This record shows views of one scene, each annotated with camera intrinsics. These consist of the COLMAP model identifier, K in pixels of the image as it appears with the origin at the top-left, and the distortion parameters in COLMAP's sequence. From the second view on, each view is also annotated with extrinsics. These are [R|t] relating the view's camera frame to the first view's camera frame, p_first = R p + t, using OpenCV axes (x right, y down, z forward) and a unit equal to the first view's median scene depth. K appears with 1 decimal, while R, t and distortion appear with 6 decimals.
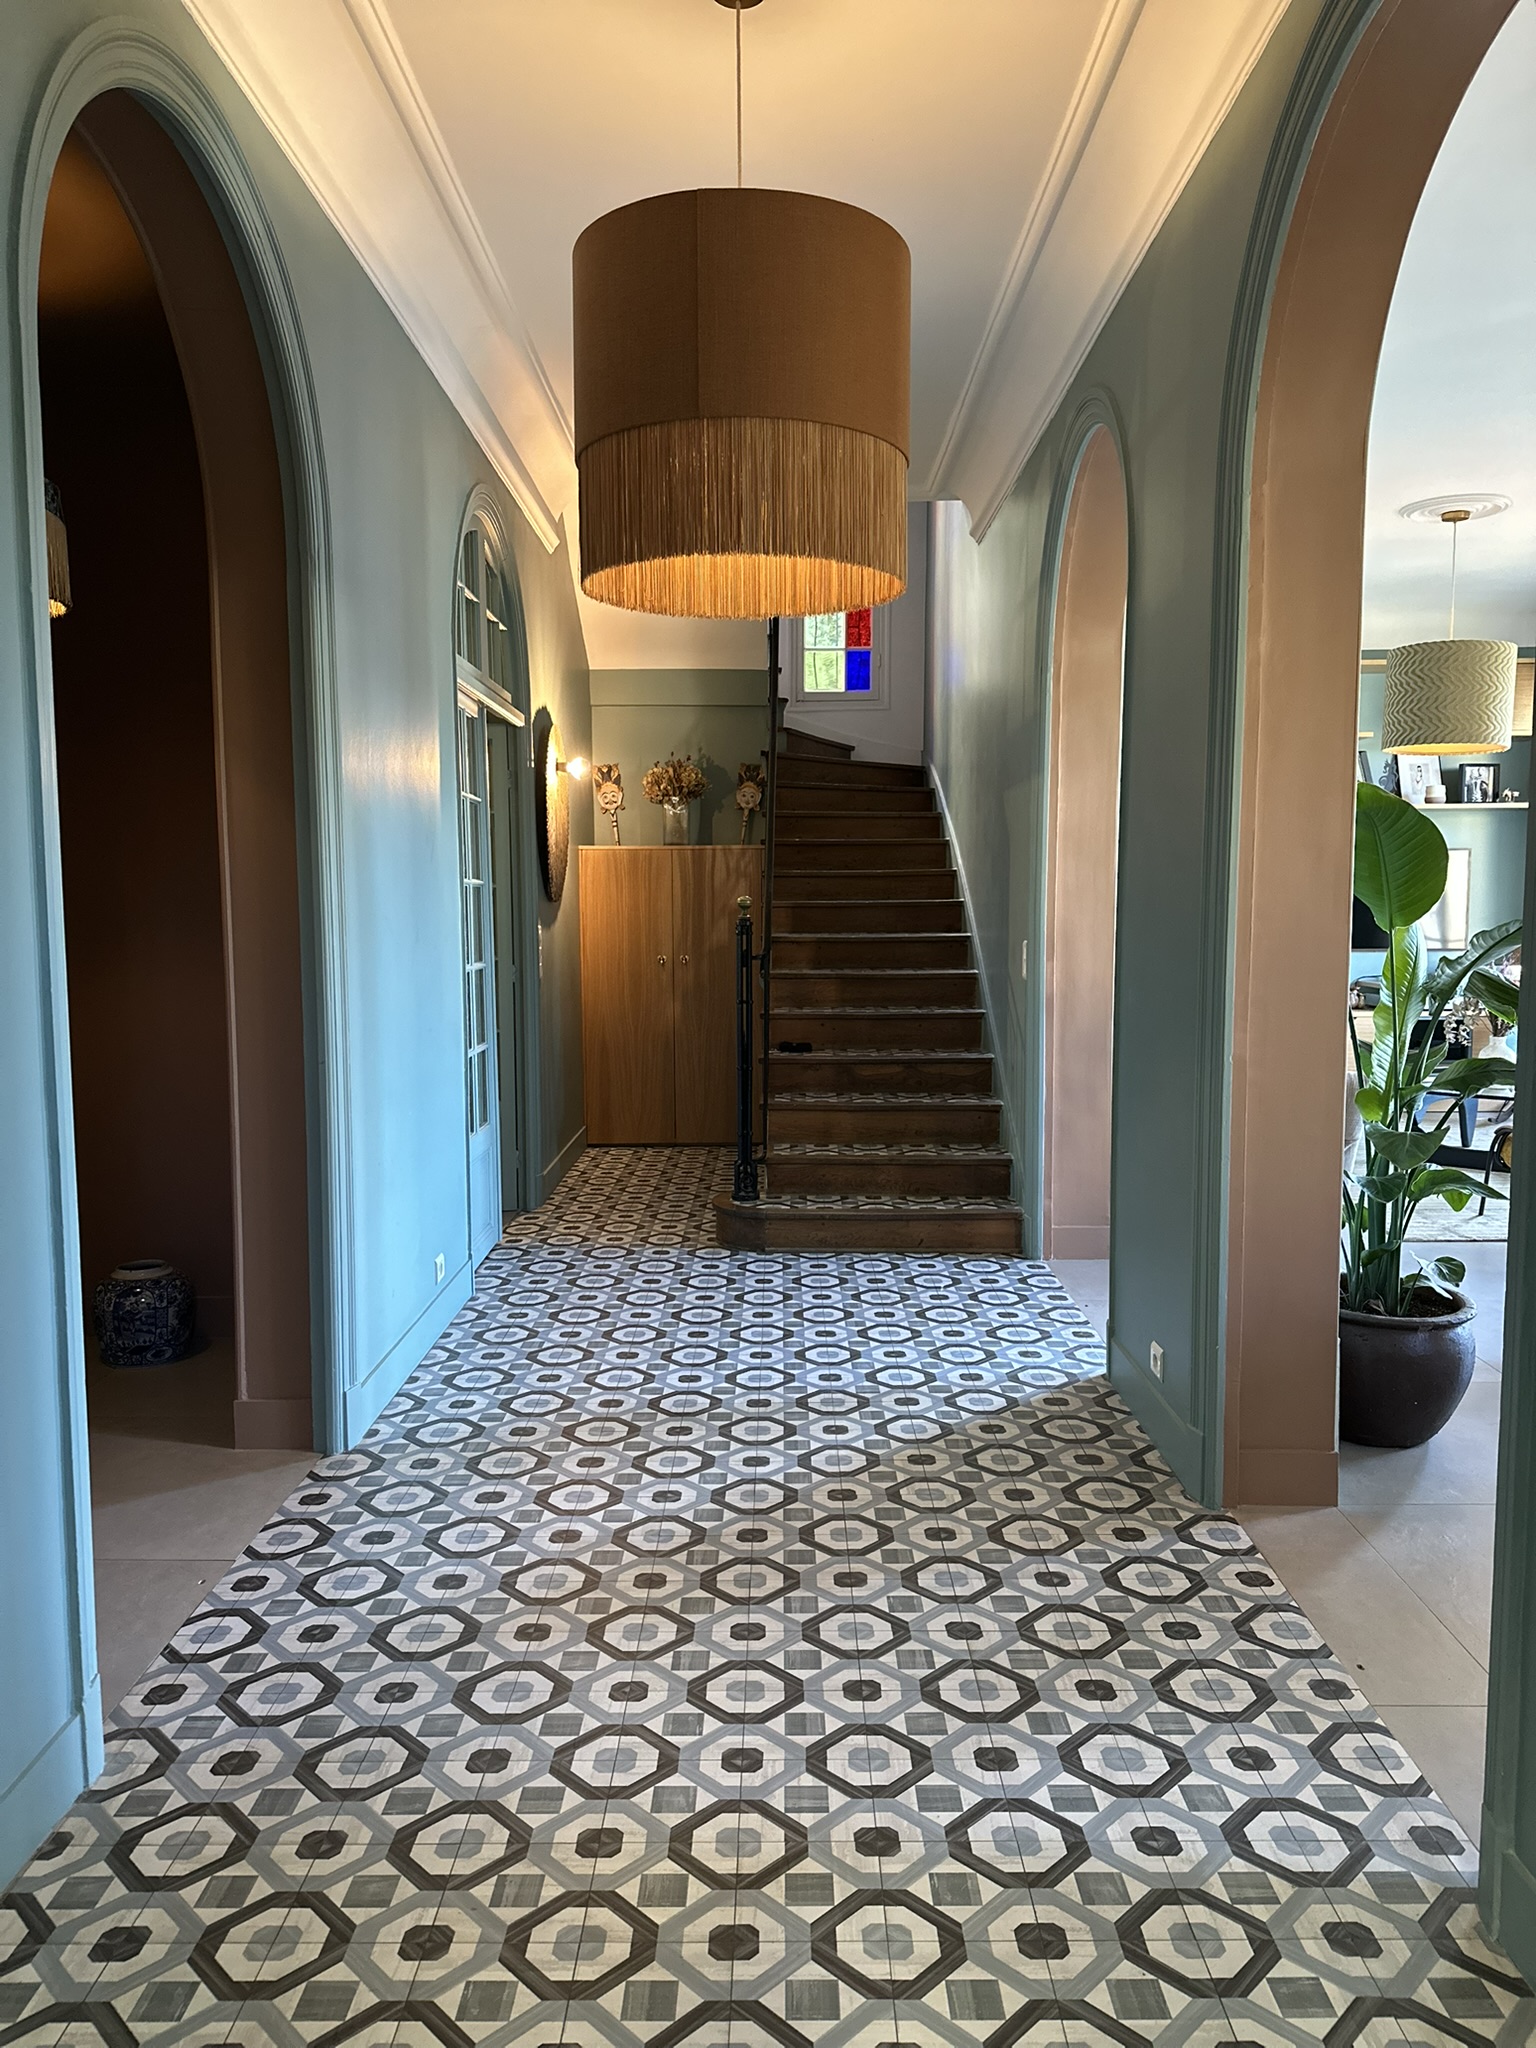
lens RADIAL K [[1441.2, 0, 768.0], [0, 1441.2, 1024.0], [0, 0, 1]] dist [0.060453, -0.001424]
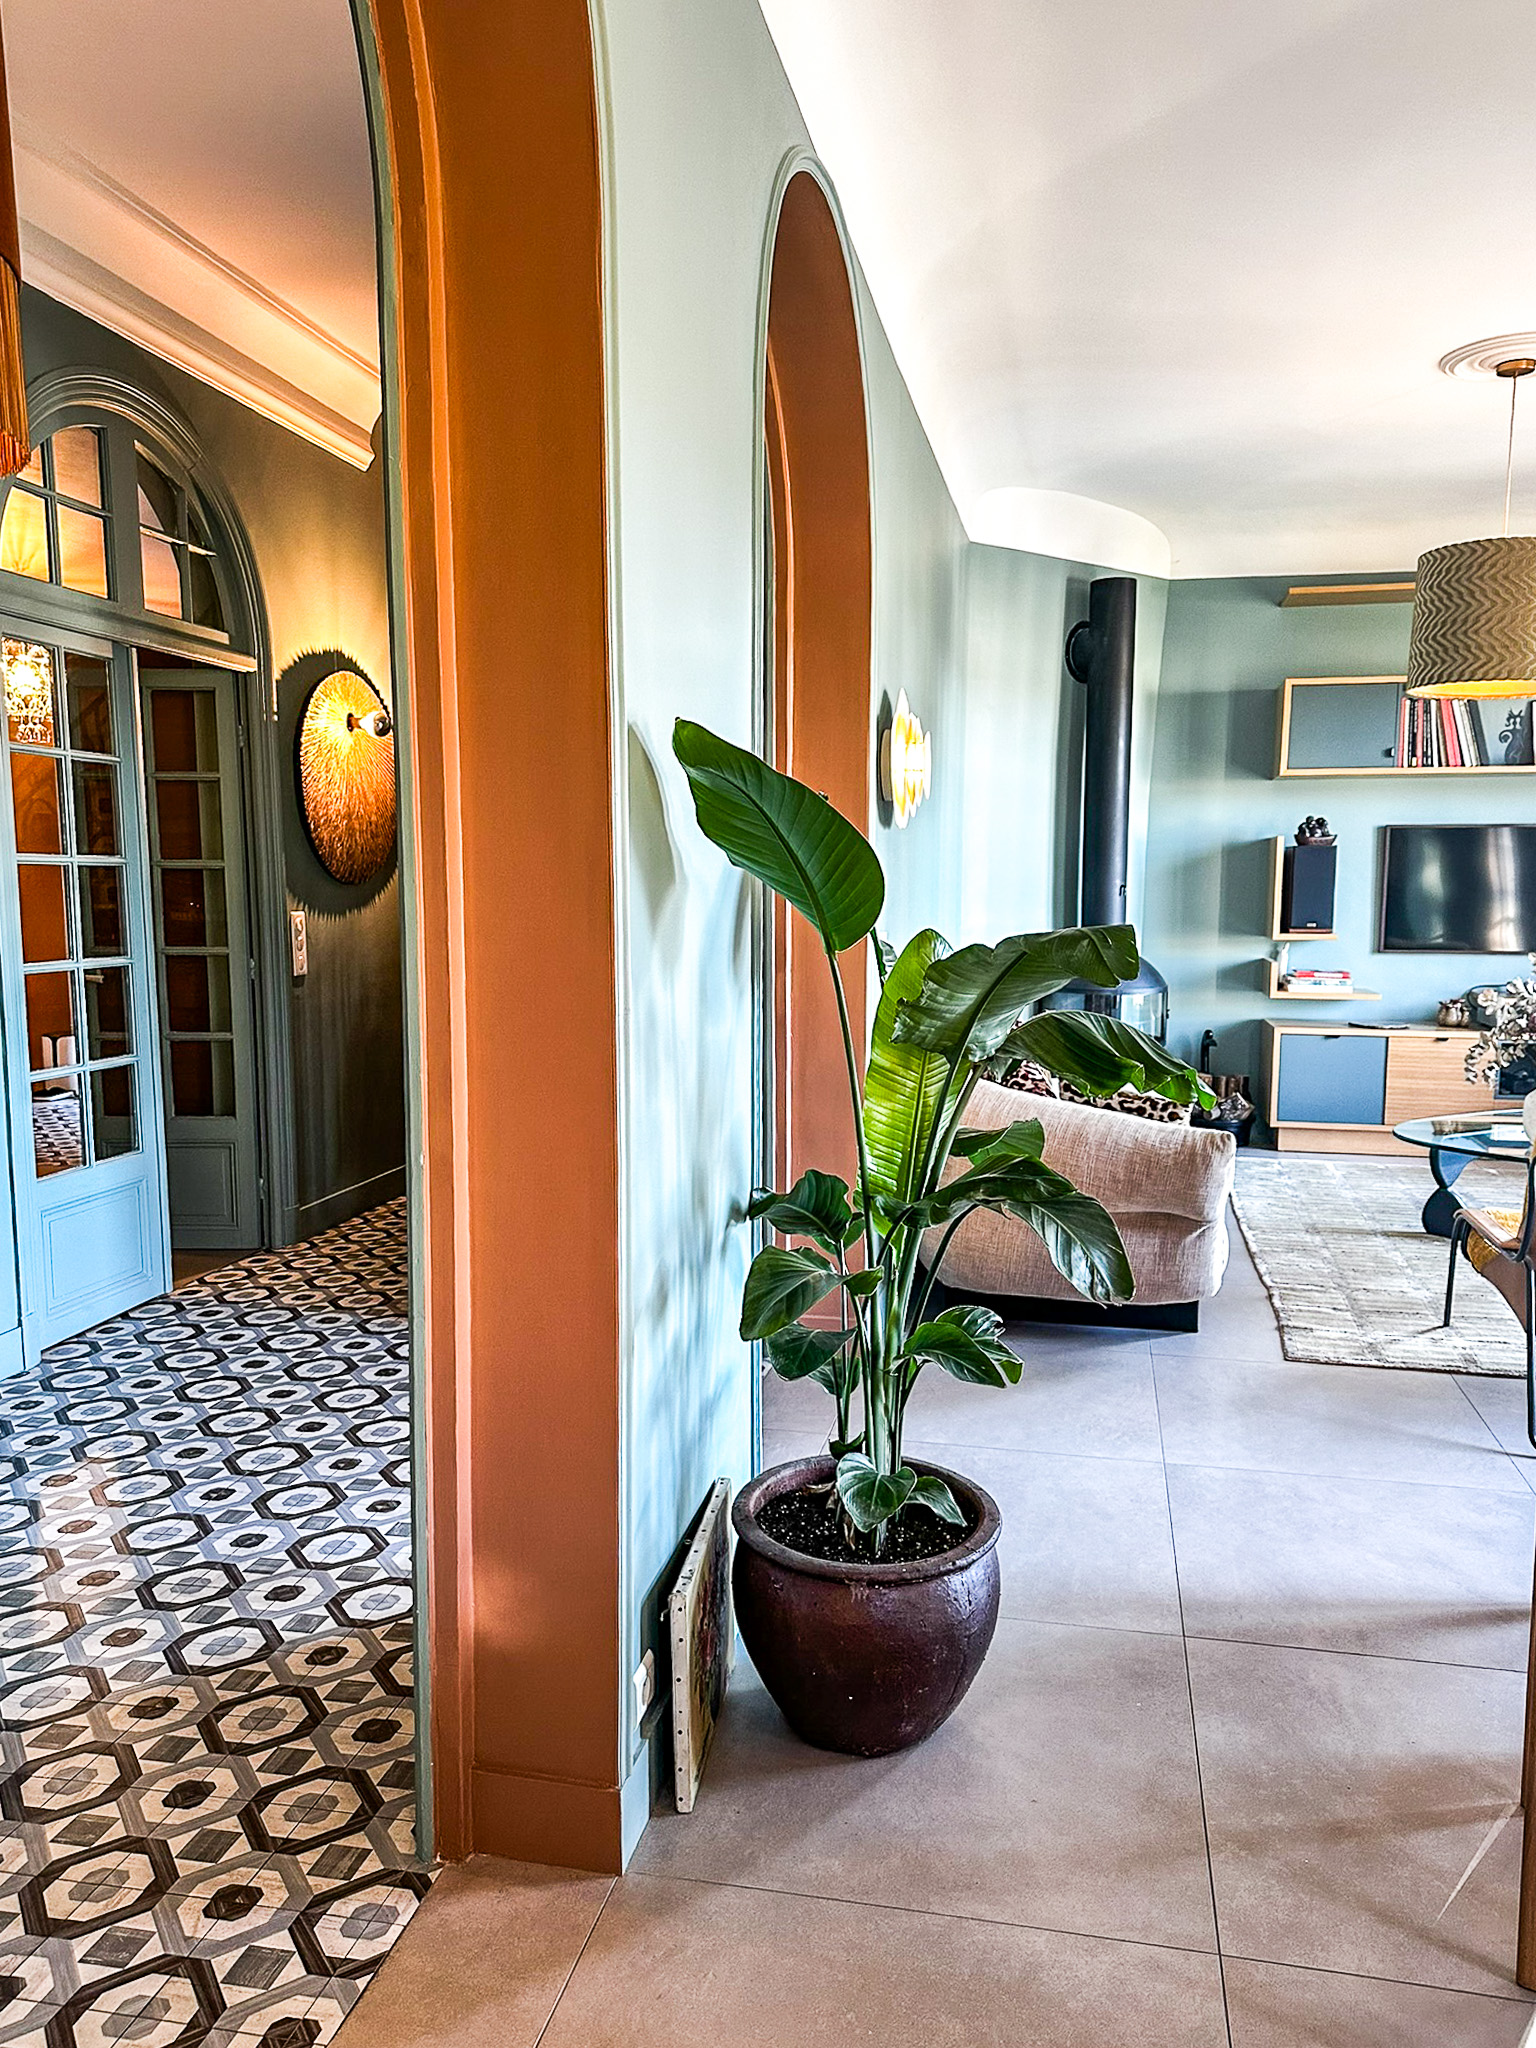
lens RADIAL K [[1478.2, 0, 817.0], [0, 1478.2, 1068.8], [0, 0, 1]] dist [0.052337, -0.000730]
pose [[0.982389, 0.033490, -0.183819, 0.403206], [-0.024487, 0.998397, 0.051029, -0.039035], [0.185233, -0.045629, 0.981635, 0.267030]]
